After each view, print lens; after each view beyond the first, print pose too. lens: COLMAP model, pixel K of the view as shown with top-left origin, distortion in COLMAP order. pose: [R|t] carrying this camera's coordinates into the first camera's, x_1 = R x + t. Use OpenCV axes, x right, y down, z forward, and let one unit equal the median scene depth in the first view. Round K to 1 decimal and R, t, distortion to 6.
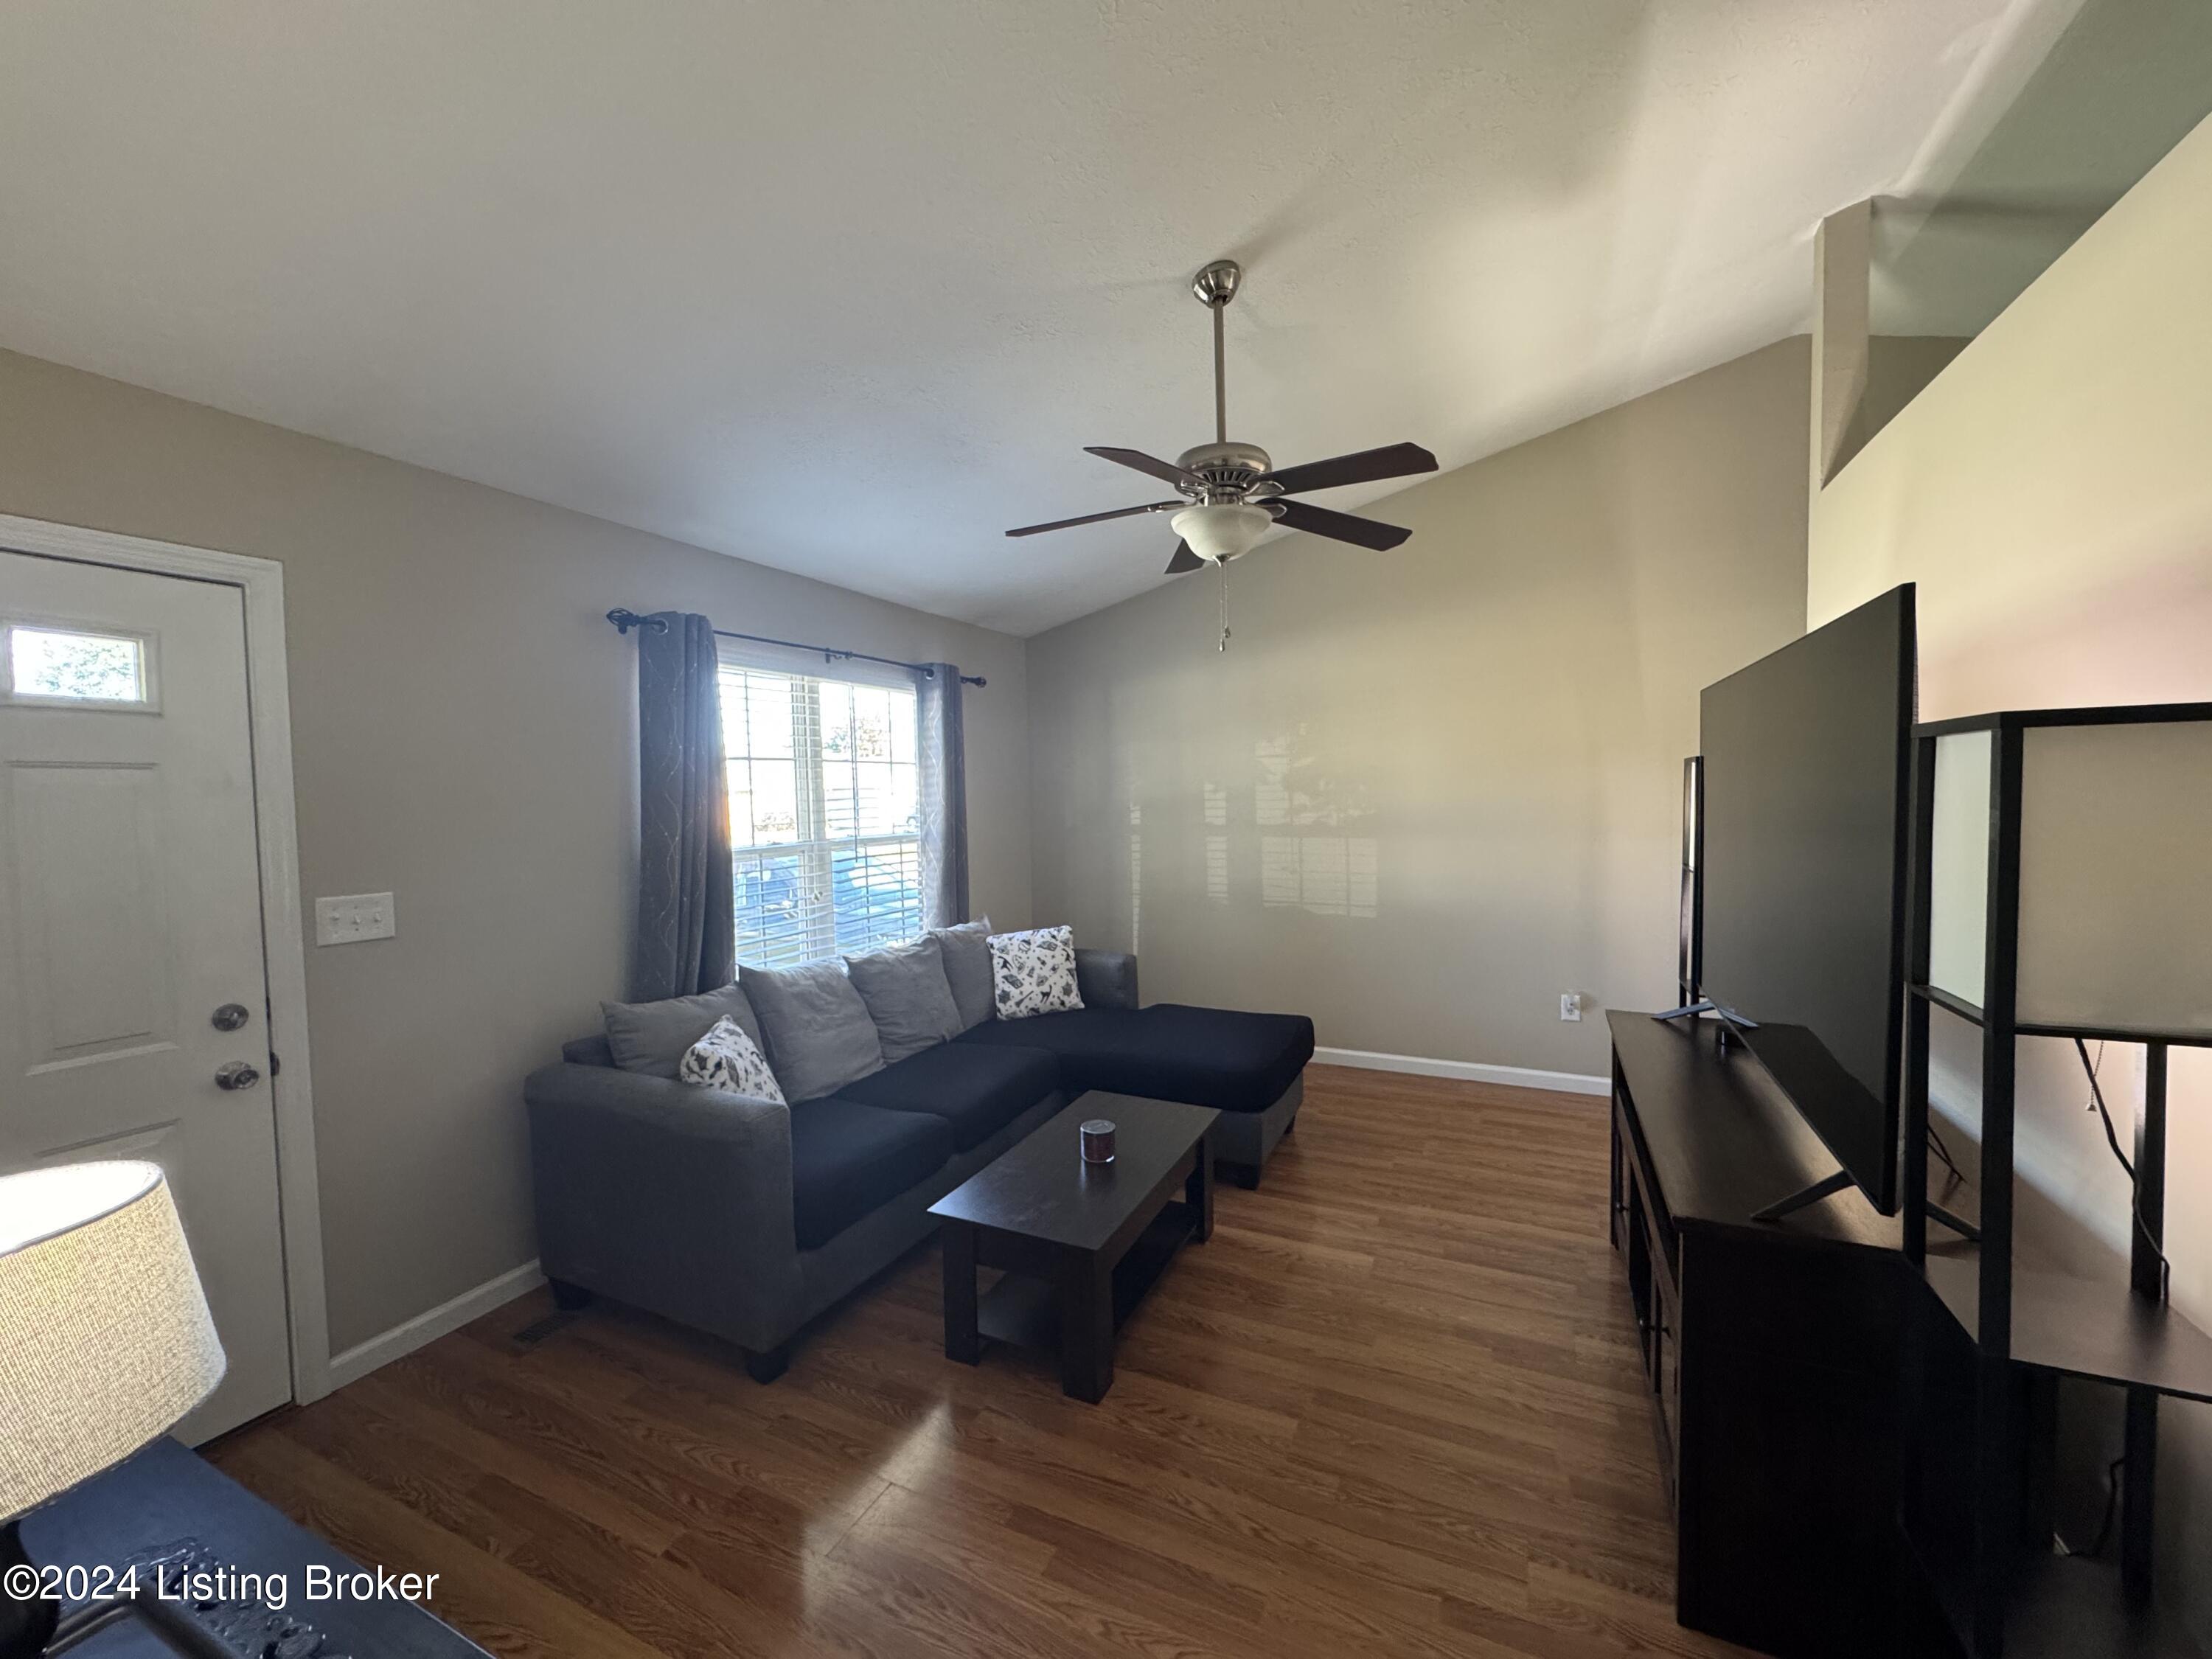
lens RADIAL K [[880.5, 0, 1110.9], [0, 880.5, 835.6], [0, 0, 1]] dist [-0.002723, 0.000972]
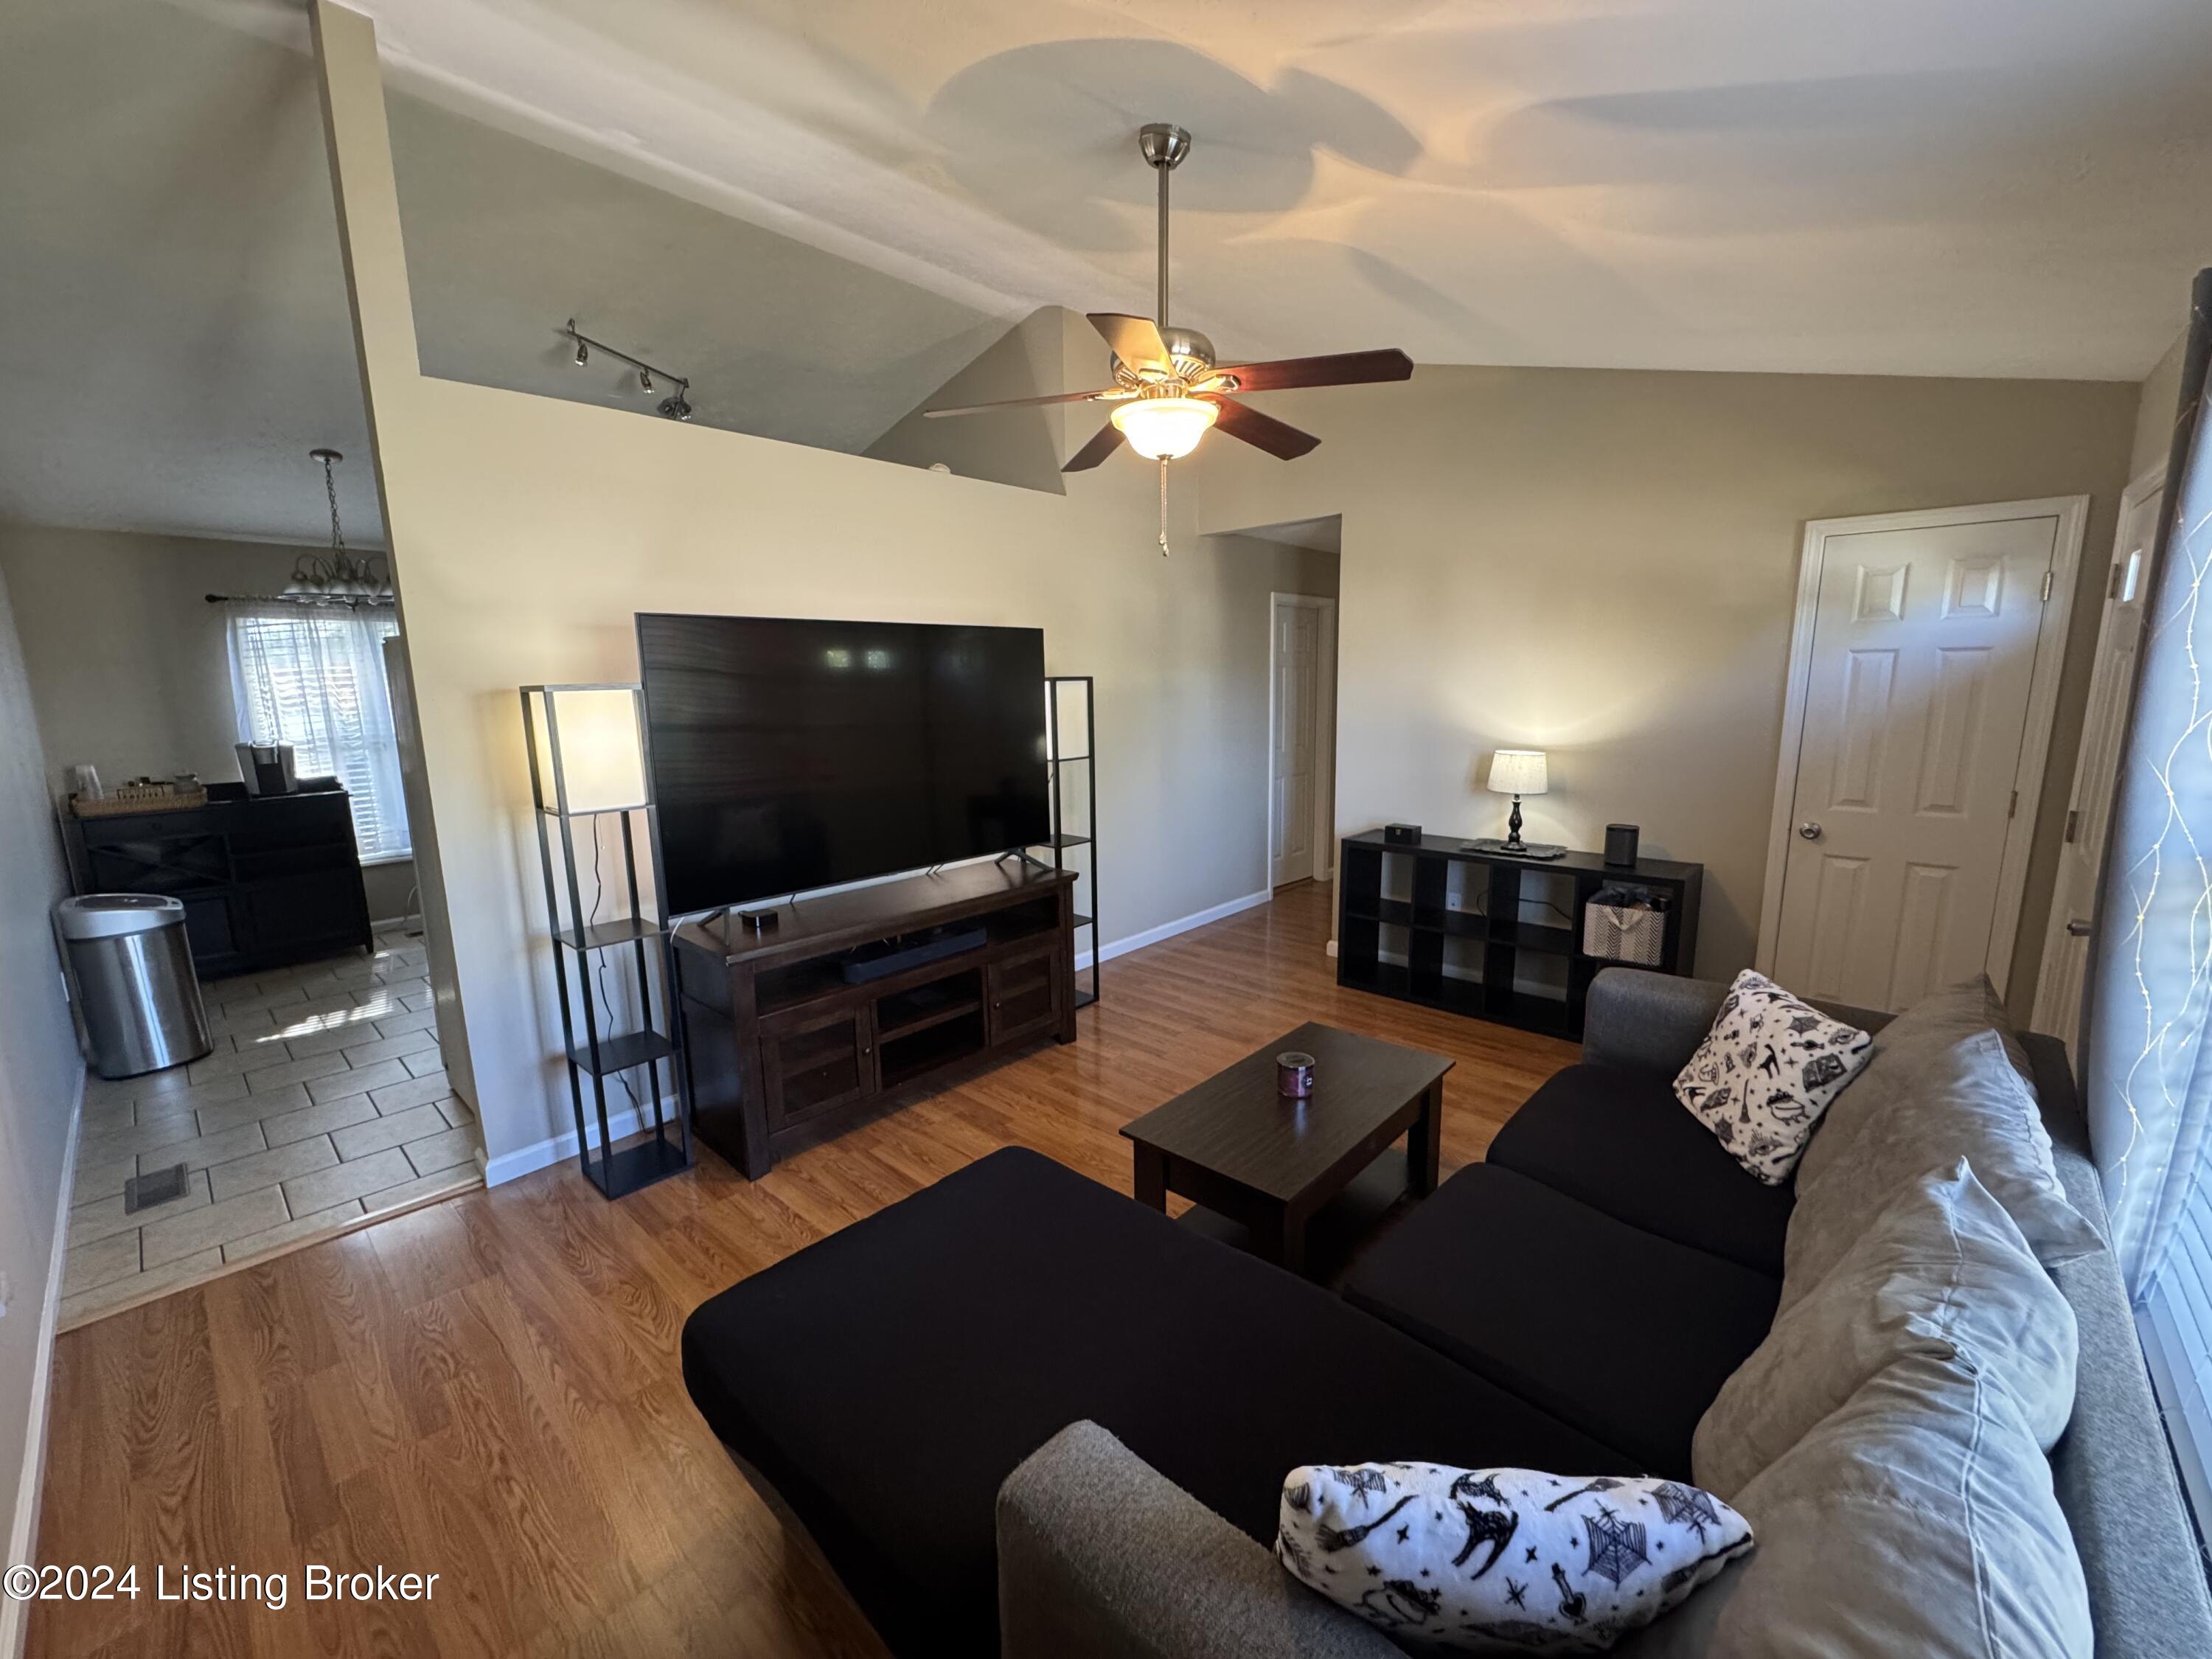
lens RADIAL K [[880.5, 0, 1091.1], [0, 880.5, 838.4], [0, 0, 1]] dist [-0.002723, 0.000972]
pose [[-0.954643, -0.017584, 0.297234, -0.051140], [0.051508, 0.973452, 0.223022, -0.079376], [-0.293264, 0.228216, -0.928393, 1.218297]]
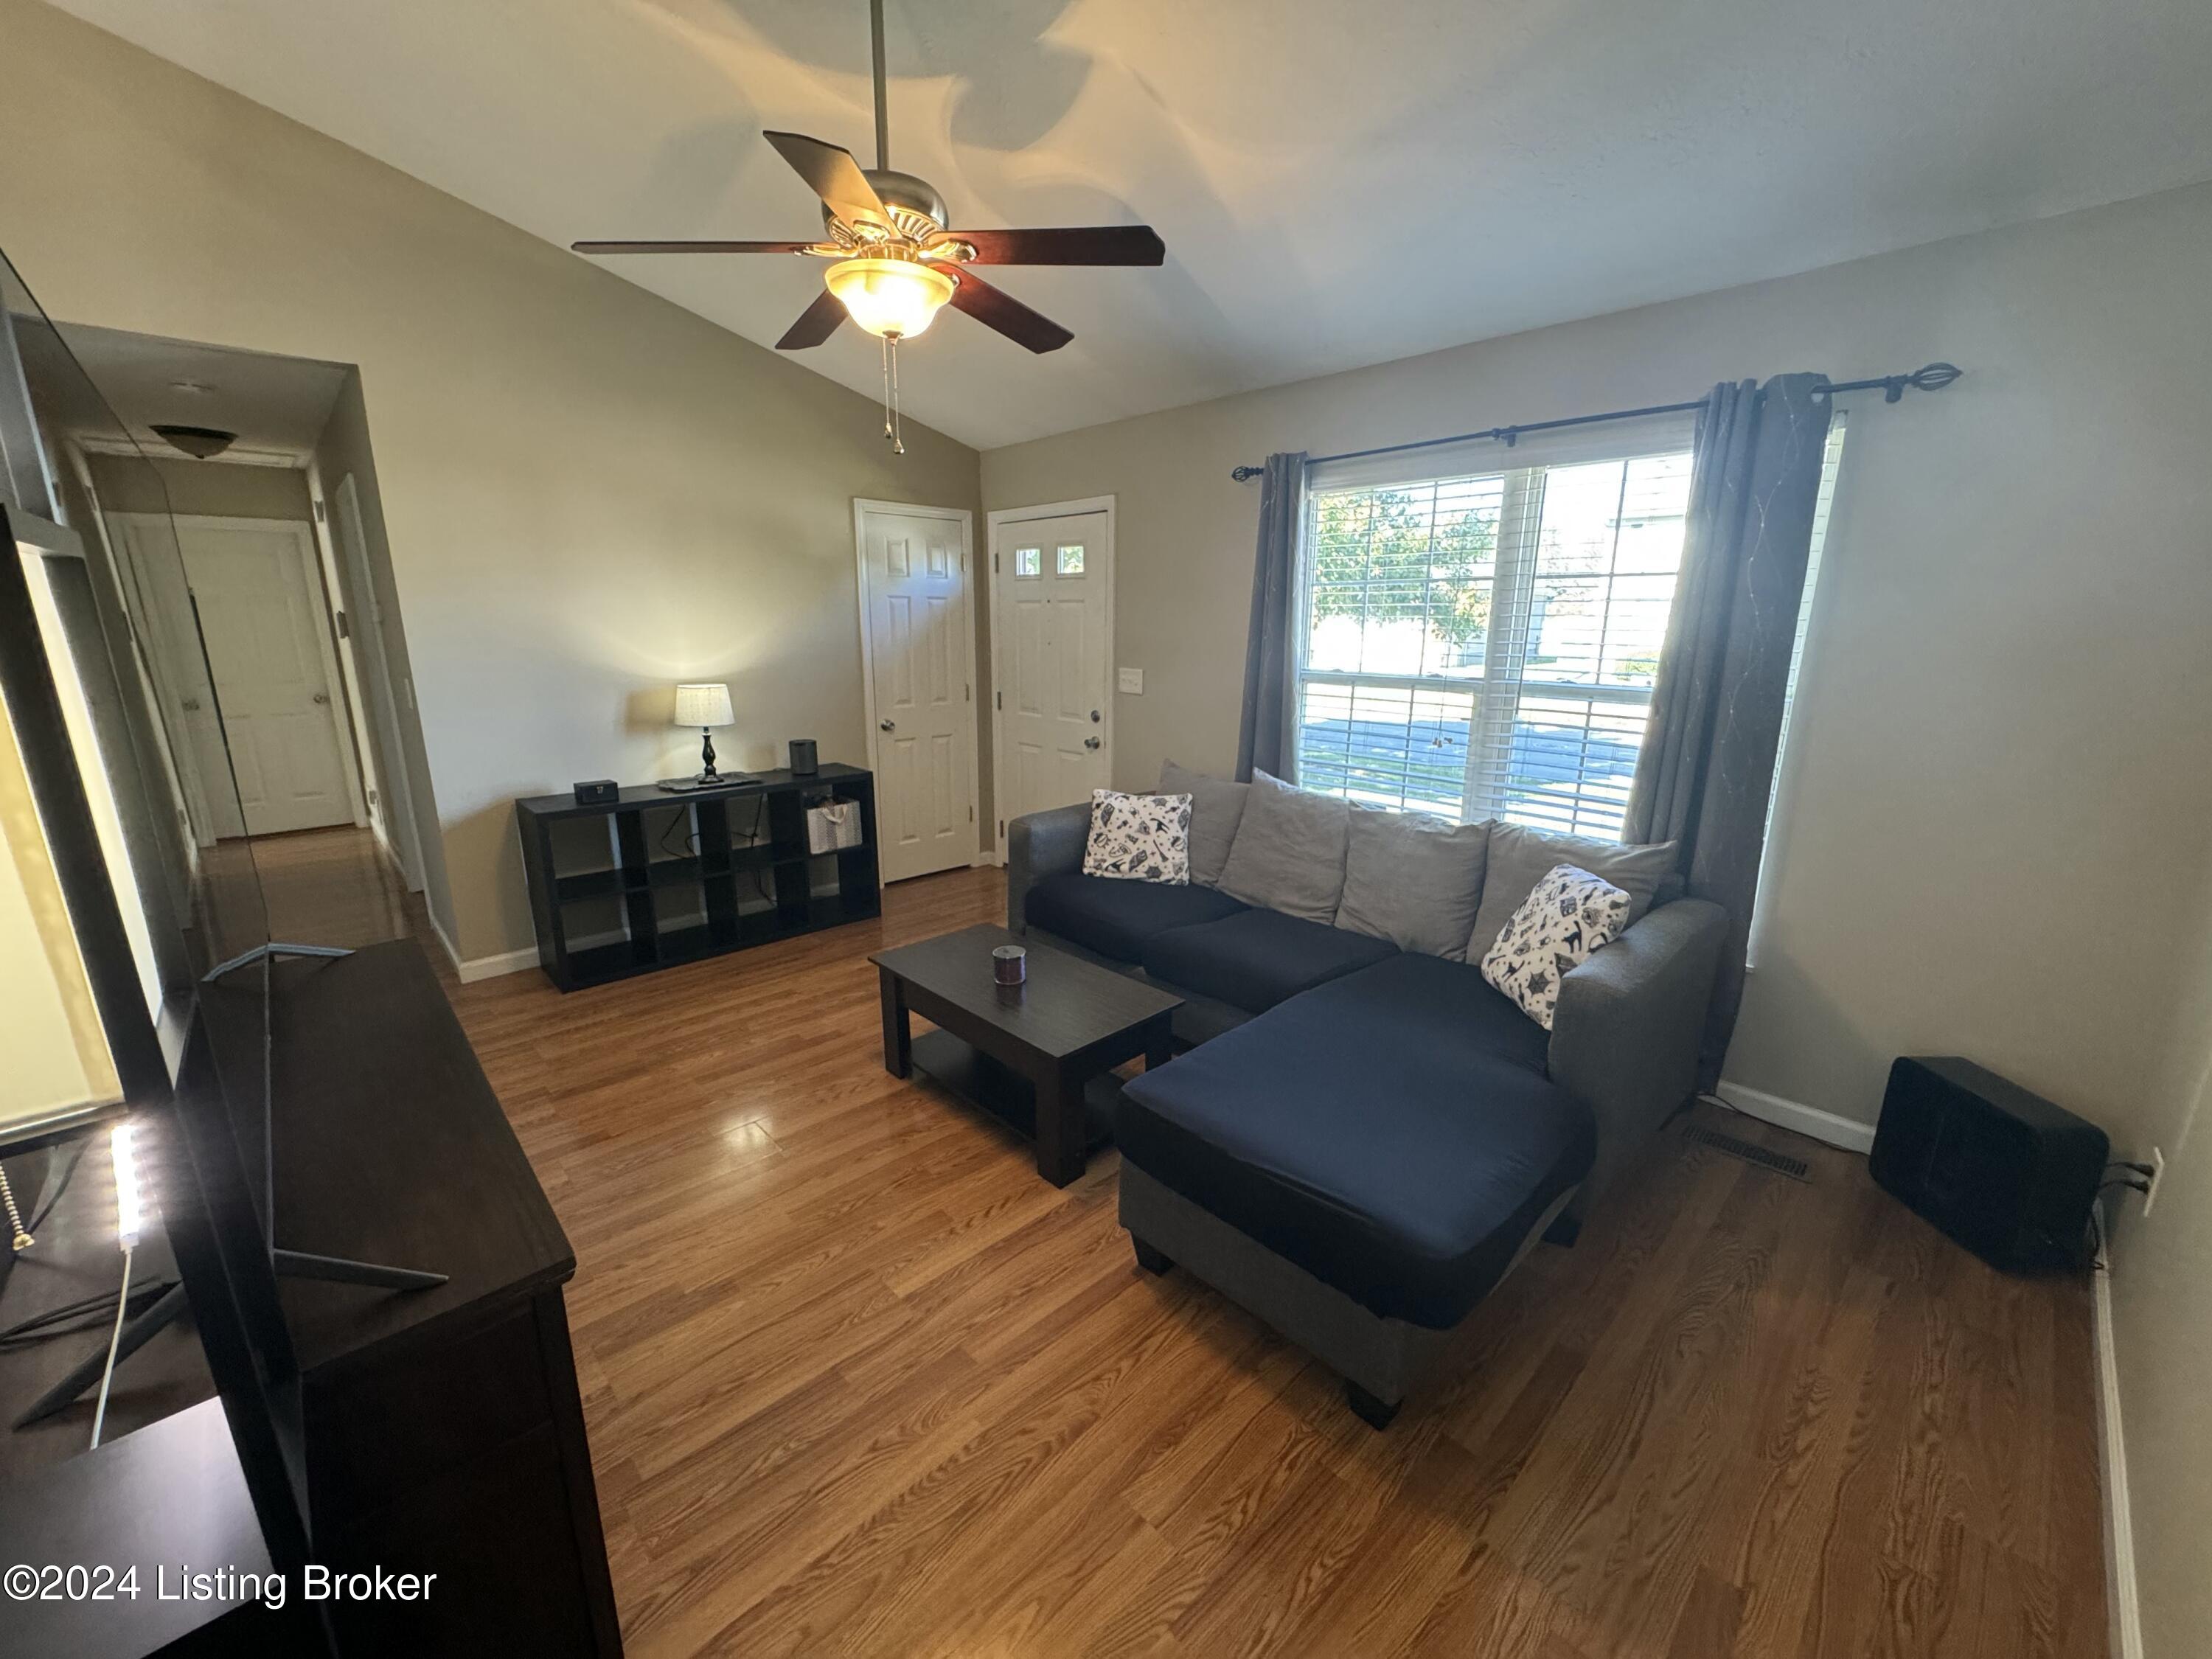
lens RADIAL K [[880.5, 0, 1115.3], [0, 880.5, 836.8], [0, 0, 1]] dist [-0.002723, 0.000972]
pose [[-0.352136, 0.245619, -0.903145, 0.550714], [-0.047115, 0.959076, 0.279200, -0.065063], [0.934762, 0.140868, -0.326153, 0.930726]]
